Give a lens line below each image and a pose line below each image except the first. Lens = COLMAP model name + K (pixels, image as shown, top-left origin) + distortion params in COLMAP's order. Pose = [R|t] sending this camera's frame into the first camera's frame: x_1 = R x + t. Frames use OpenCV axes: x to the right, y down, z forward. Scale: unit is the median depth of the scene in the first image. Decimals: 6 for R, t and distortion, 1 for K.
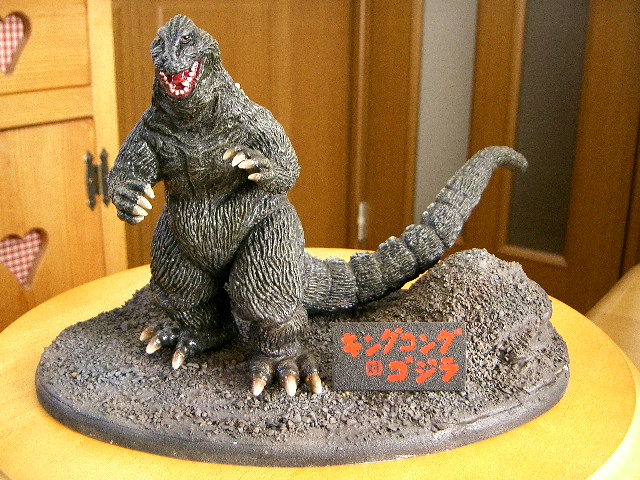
lens RADIAL K [[738.5, 0, 321.3], [0, 738.5, 240.4], [0, 0, 1]] dist [-0.137638, 0.000000]
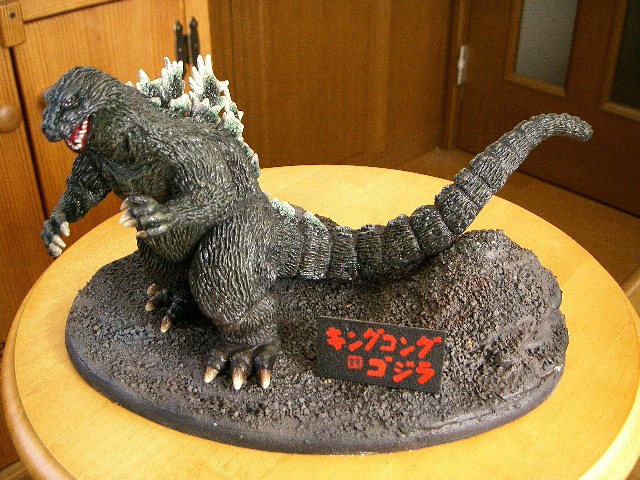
lens RADIAL K [[738.5, 0, 320.1], [0, 738.5, 237.4], [0, 0, 1]] dist [-0.137638, 0.000000]
pose [[0.983051, 0.090567, -0.159403, 0.174100], [-0.049879, 0.968787, 0.242825, -0.253650], [0.176419, -0.230758, 0.956884, 0.021208]]
